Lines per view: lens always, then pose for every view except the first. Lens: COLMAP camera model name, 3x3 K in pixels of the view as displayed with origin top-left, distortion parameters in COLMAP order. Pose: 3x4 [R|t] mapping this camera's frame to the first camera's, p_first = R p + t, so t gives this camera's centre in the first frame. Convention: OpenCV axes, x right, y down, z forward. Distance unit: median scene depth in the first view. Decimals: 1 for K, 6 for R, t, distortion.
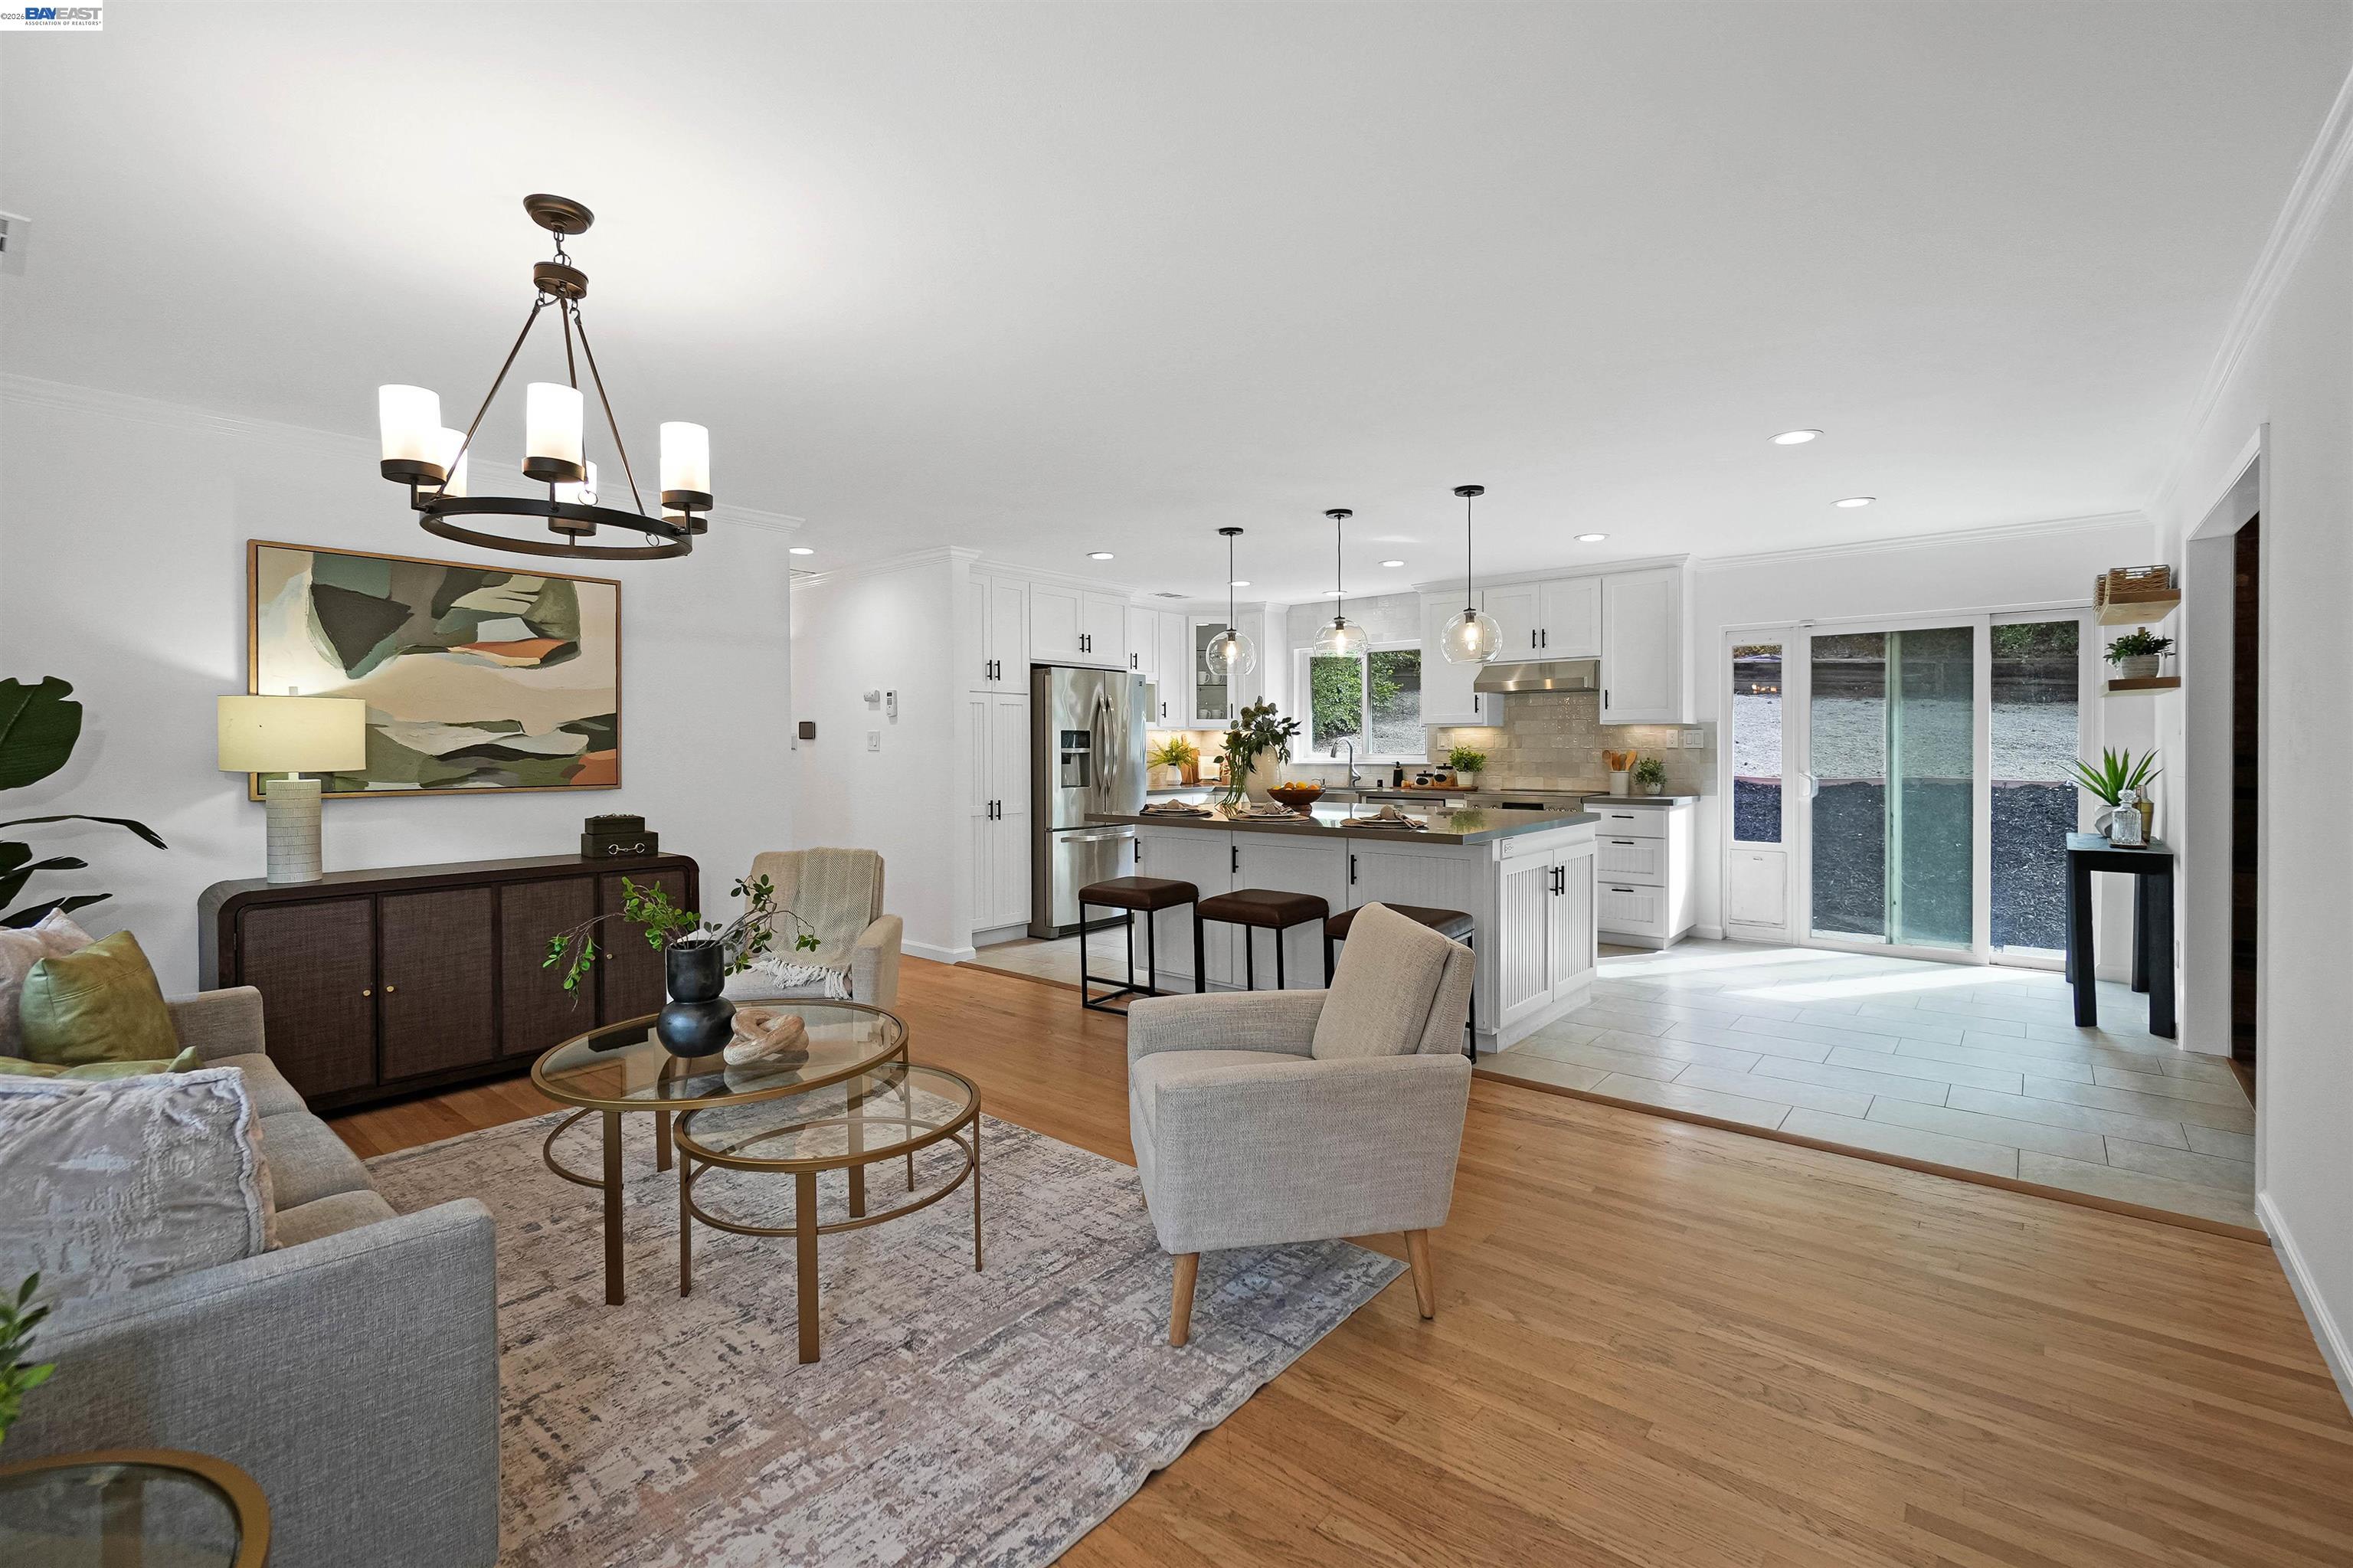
lens RADIAL K [[1041.9, 0, 1170.3], [0, 1041.9, 758.7], [0, 0, 1]] dist [-0.001107, 0.002080]
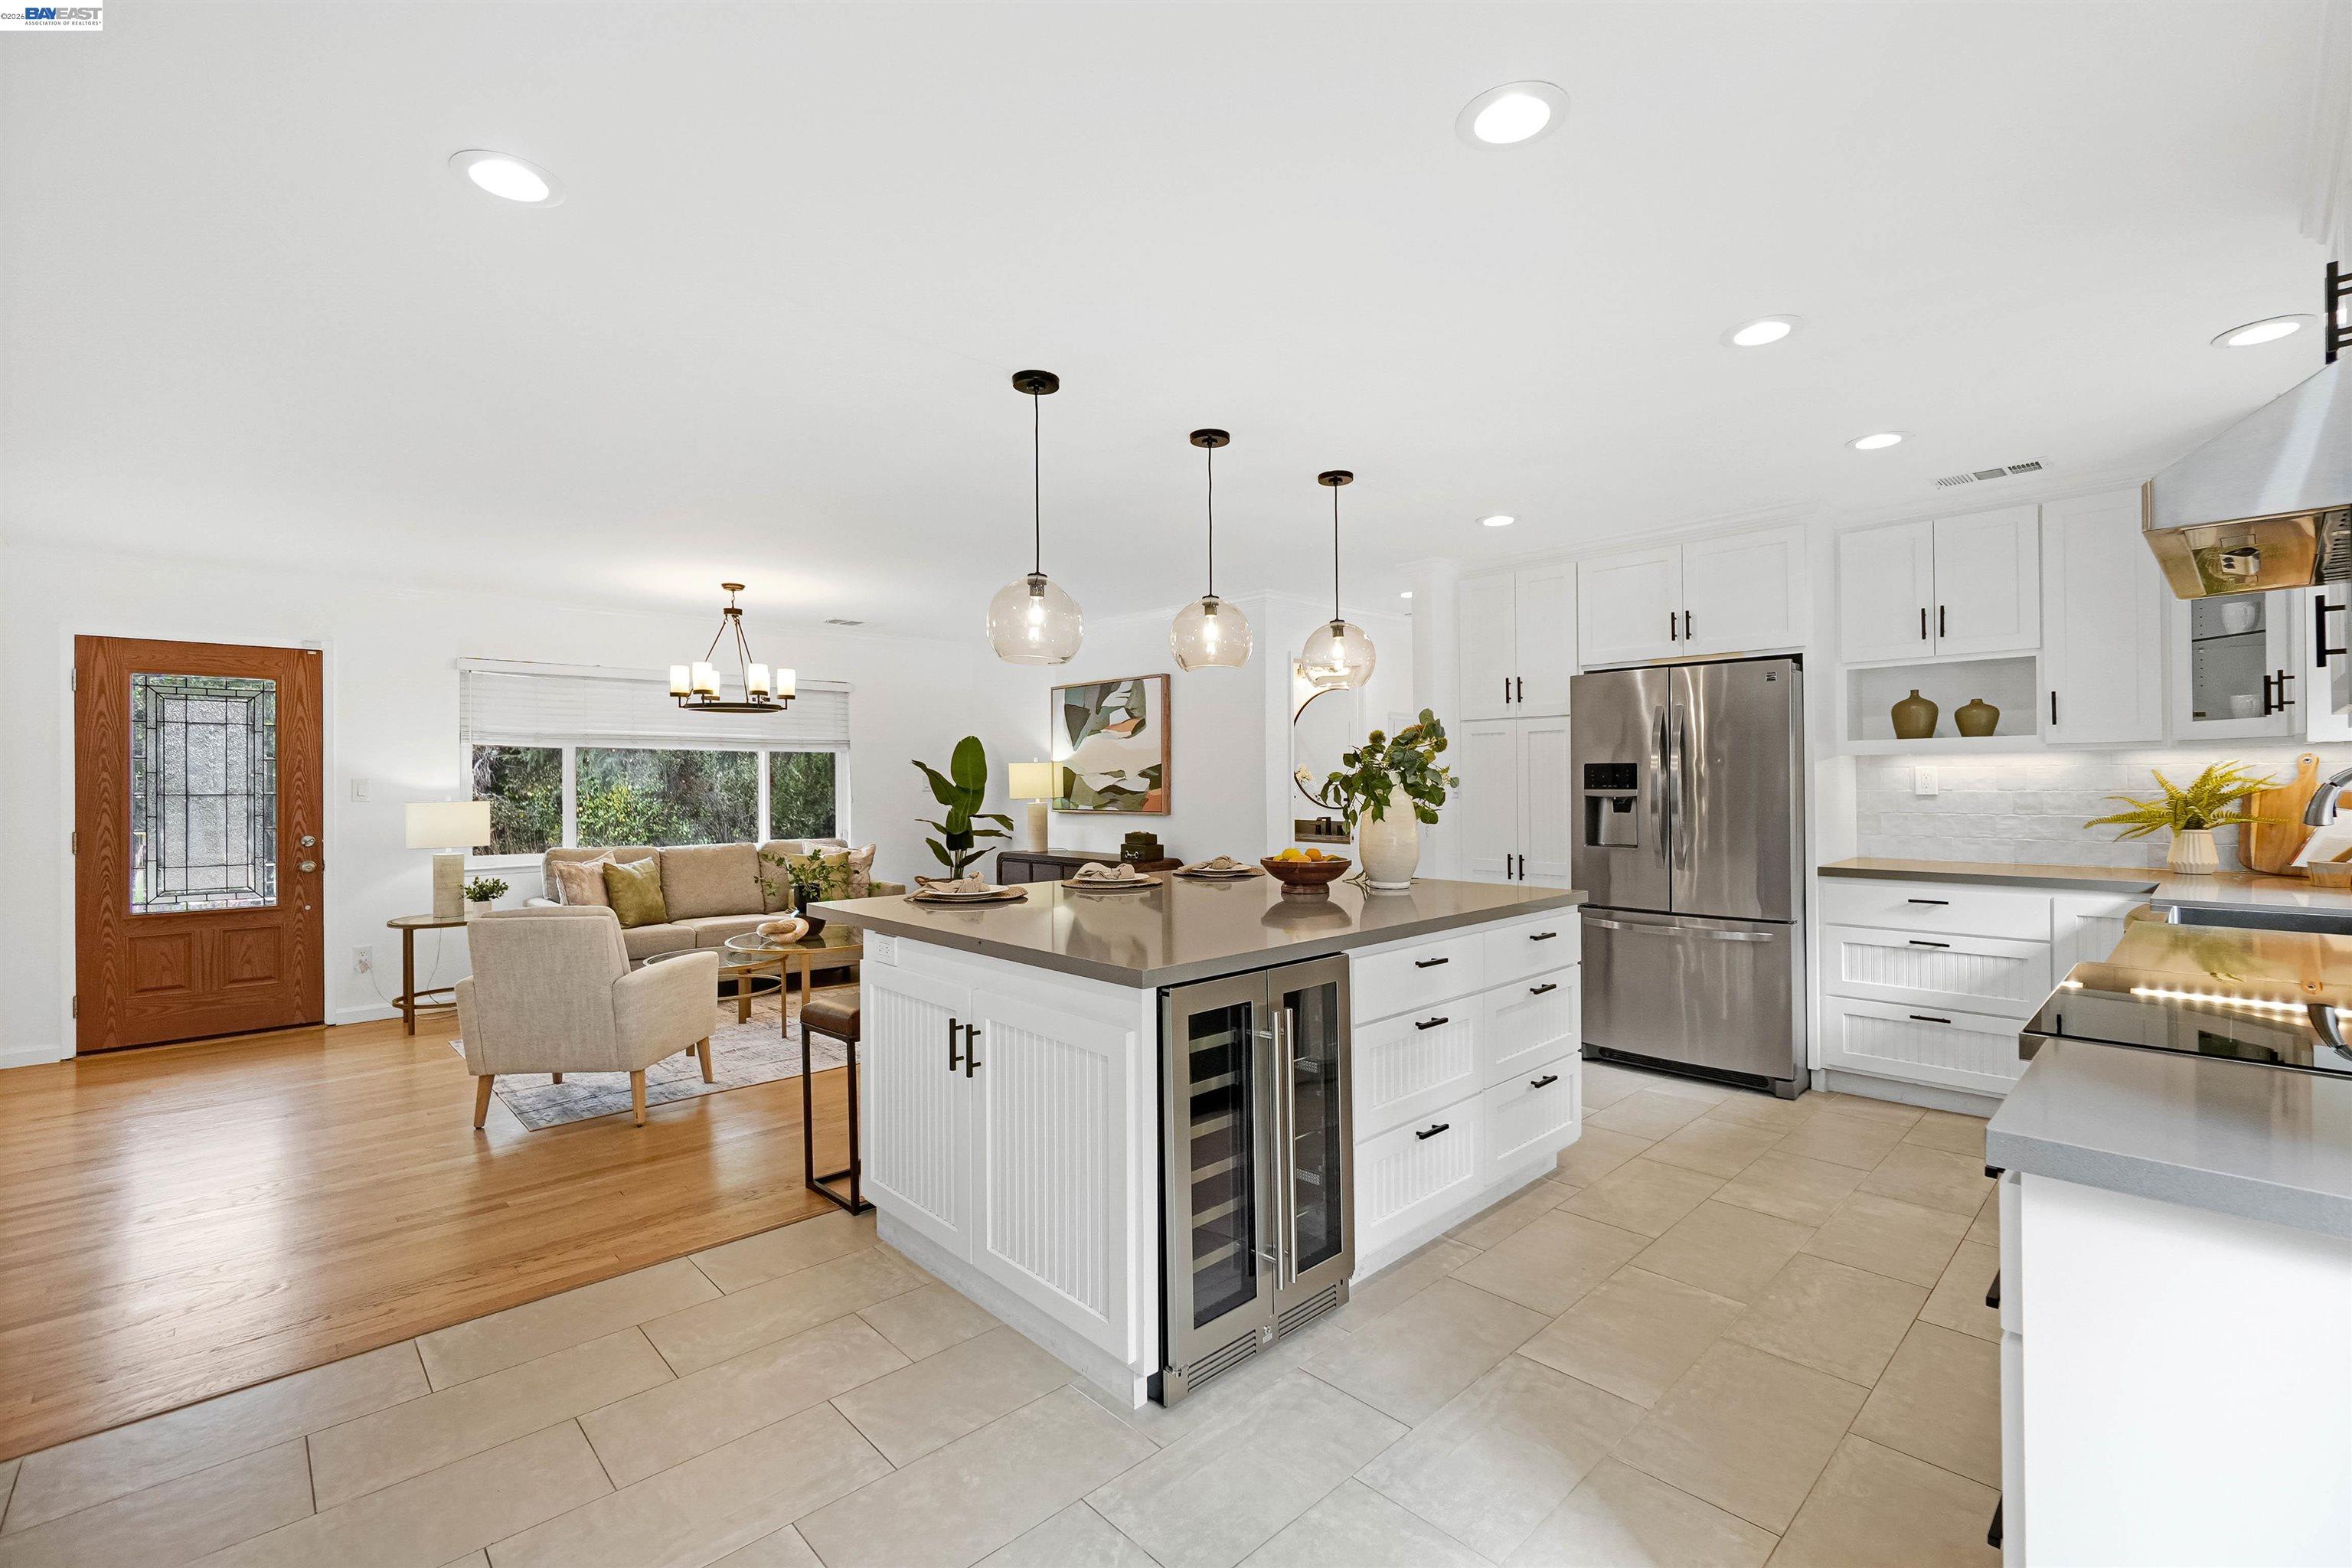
lens RADIAL K [[1023.2, 0, 1176.4], [0, 1023.2, 781.1], [0, 0, 1]] dist [0.000270, 0.000004]
pose [[-0.119622, 0.001092, -0.992819, 0.962527], [-0.007798, 0.999968, 0.002039, -0.023370], [0.992789, 0.007986, -0.119609, 1.270769]]
